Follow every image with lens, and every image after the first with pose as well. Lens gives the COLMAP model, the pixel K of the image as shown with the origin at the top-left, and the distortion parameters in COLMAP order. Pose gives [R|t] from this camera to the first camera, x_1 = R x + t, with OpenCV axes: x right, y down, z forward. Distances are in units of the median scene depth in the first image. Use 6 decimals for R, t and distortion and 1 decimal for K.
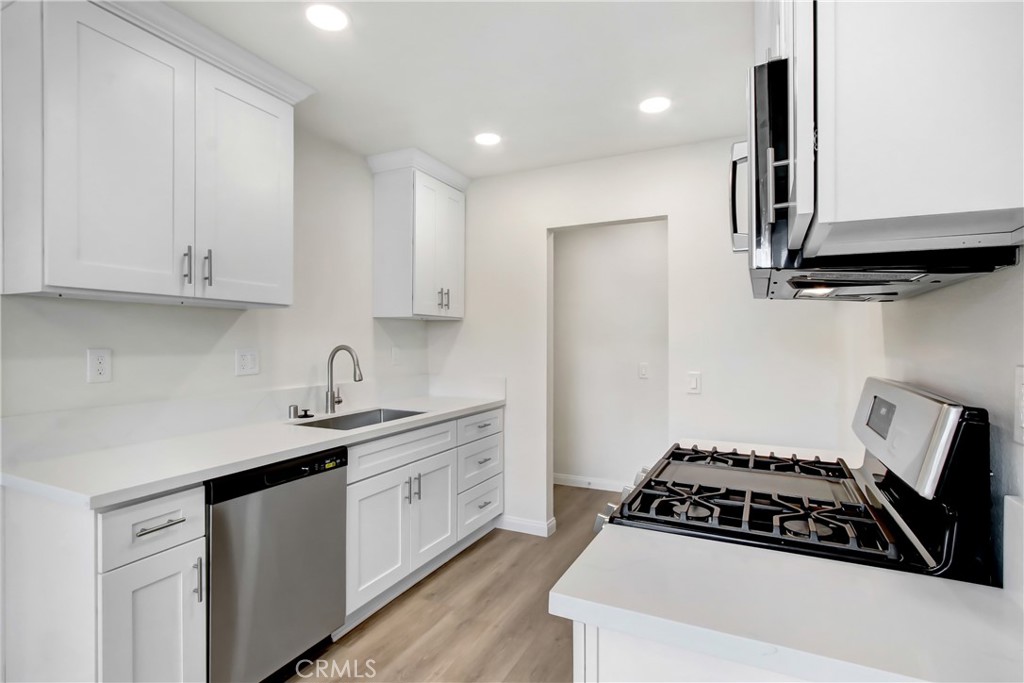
lens RADIAL K [[458.5, 0, 509.2], [0, 458.5, 359.5], [0, 0, 1]] dist [-0.001395, 0.000009]
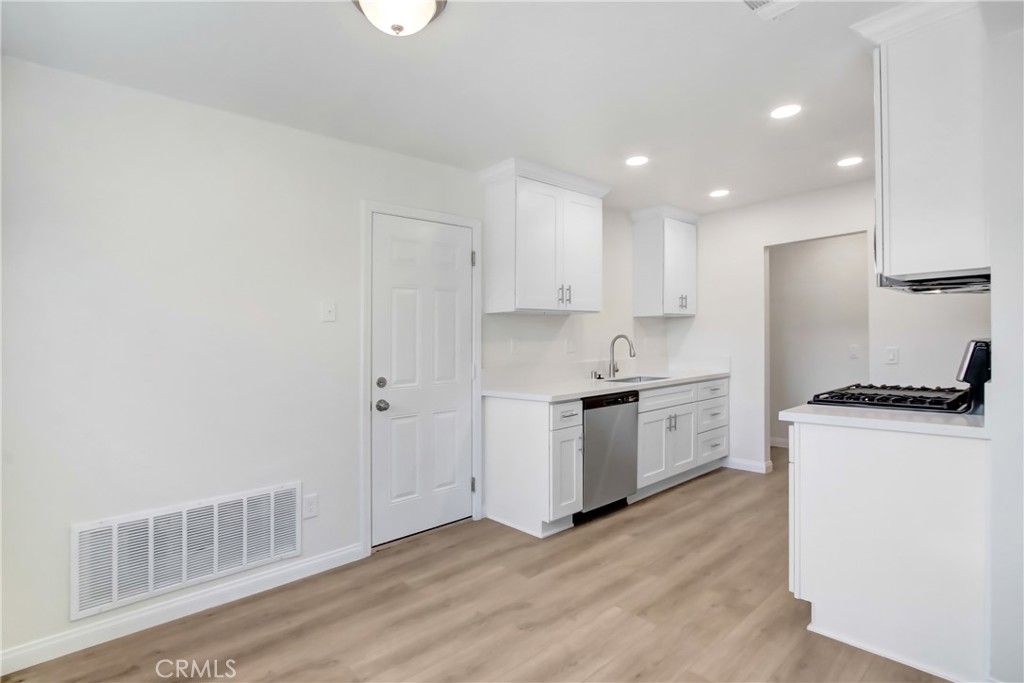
lens RADIAL K [[458.5, 0, 509.2], [0, 458.5, 359.5], [0, 0, 1]] dist [-0.001395, 0.000009]
pose [[0.919909, -0.005239, -0.392097, -0.096970], [0.006142, 0.999981, 0.001049, 0.052812], [0.392084, -0.003373, 0.919923, -0.651708]]
